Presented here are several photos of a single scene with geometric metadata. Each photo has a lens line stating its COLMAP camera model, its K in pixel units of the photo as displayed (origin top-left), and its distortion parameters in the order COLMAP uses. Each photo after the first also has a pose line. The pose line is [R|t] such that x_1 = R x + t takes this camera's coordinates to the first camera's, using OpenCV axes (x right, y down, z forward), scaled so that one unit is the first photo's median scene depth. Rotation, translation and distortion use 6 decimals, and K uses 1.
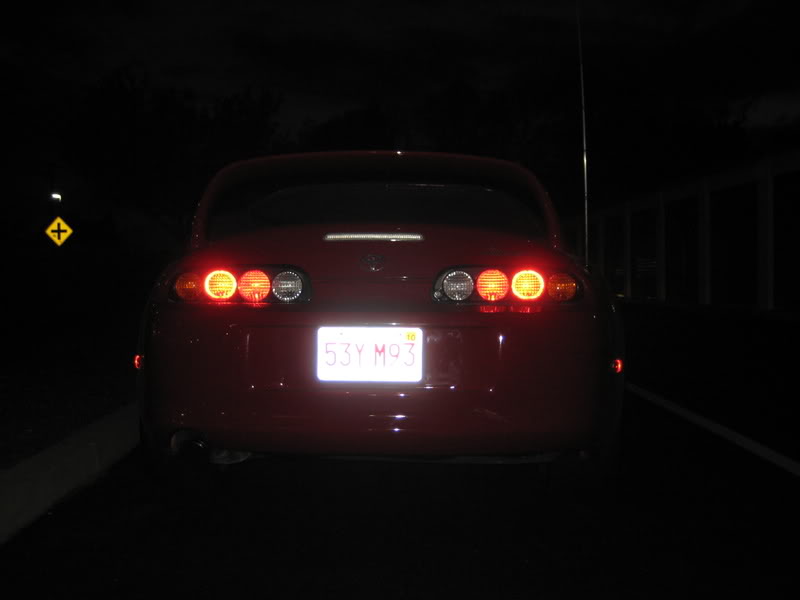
lens RADIAL K [[964.2, 0, 400.0], [0, 964.2, 300.0], [0, 0, 1]] dist [-0.115269, -0.010664]
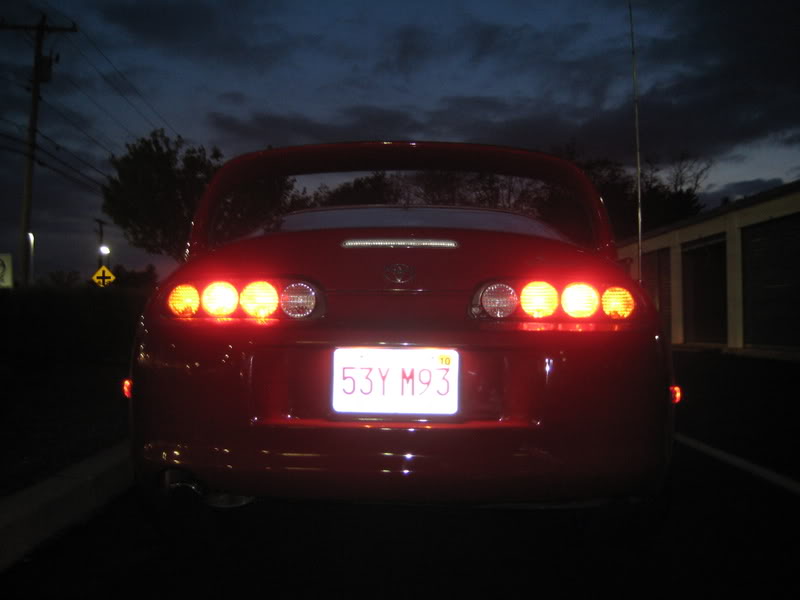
lens RADIAL K [[830.8, 0, 388.2], [0, 830.8, 299.6], [0, 0, 1]] dist [-0.158310, 0.203145]
pose [[0.999898, 0.003029, -0.013958, -0.027287], [-0.003746, 0.998659, -0.051634, 0.022262], [0.013783, 0.051681, 0.998569, 0.271027]]
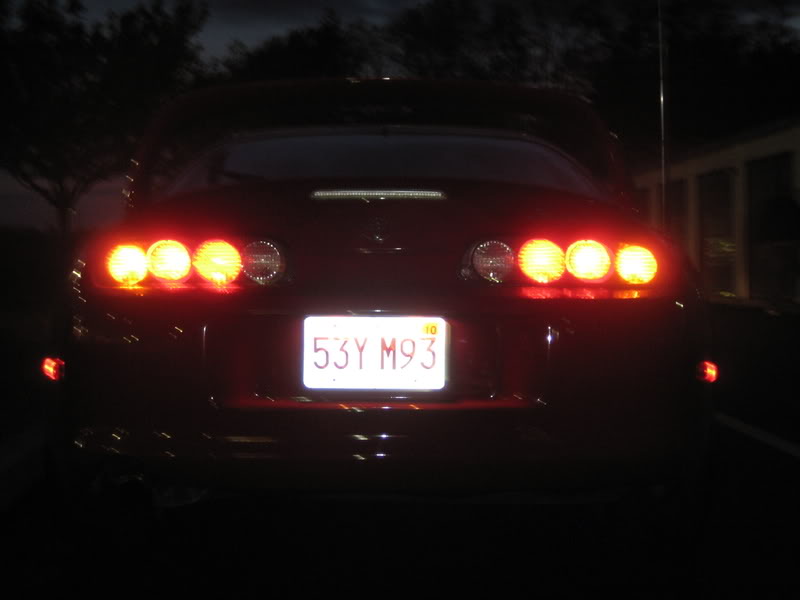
lens RADIAL K [[1373.7, 0, 400.0], [0, 1373.7, 300.0], [0, 0, 1]] dist [-0.062335, -0.046984]
pose [[0.999664, -0.001756, 0.025876, -0.037862], [0.001775, 0.999998, -0.000713, 0.016103], [-0.025875, 0.000758, 0.999665, -0.047641]]
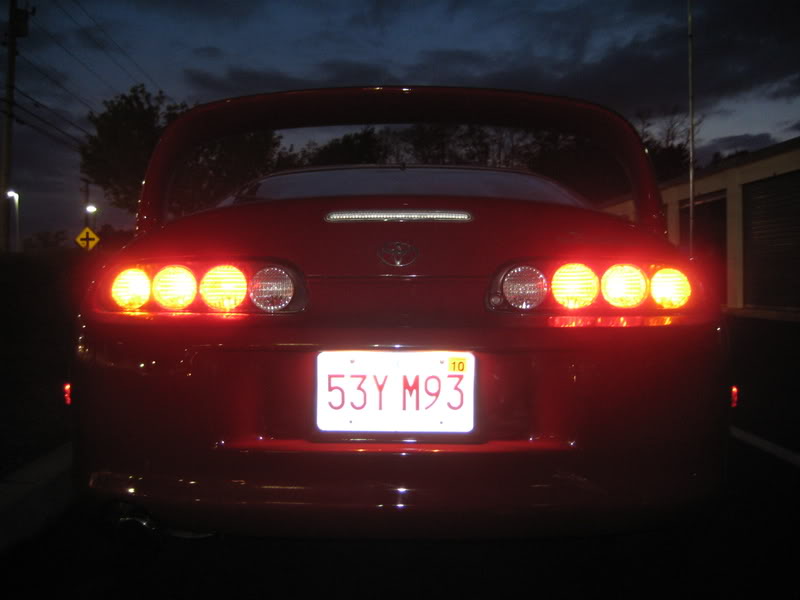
lens RADIAL K [[830.8, 0, 388.2], [0, 830.8, 299.6], [0, 0, 1]] dist [-0.158310, 0.203145]
pose [[0.999991, -0.003622, -0.002074, -0.034063], [0.003623, 0.999993, 0.000538, -0.007135], [0.002072, -0.000545, 0.999998, 0.420218]]
